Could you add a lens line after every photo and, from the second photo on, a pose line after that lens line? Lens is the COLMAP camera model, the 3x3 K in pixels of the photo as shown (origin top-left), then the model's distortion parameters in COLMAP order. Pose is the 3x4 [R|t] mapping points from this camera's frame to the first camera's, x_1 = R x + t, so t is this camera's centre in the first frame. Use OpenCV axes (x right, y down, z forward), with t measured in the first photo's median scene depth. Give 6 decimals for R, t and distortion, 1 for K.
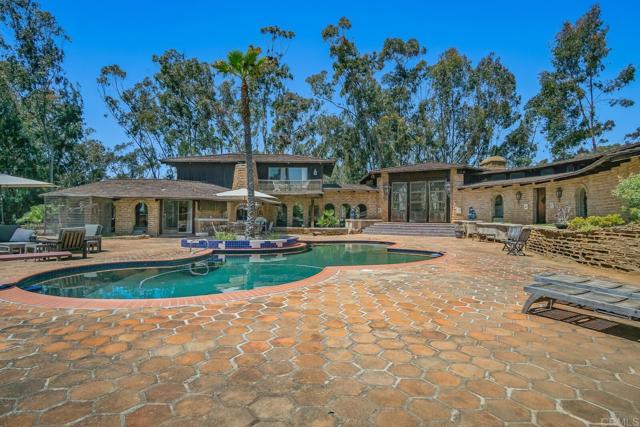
lens RADIAL K [[372.4, 0, 320.2], [0, 372.4, 217.1], [0, 0, 1]] dist [0.001766, 0.000140]
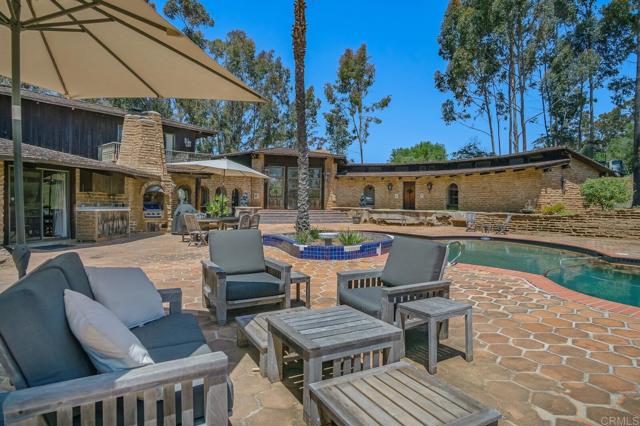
lens RADIAL K [[372.4, 0, 323.0], [0, 372.4, 210.8], [0, 0, 1]] dist [0.001766, 0.000140]
pose [[0.576004, -0.016042, 0.817289, -0.550243], [-0.004761, 0.999725, 0.022978, -0.005493], [-0.817433, -0.017126, 0.575769, 0.451165]]
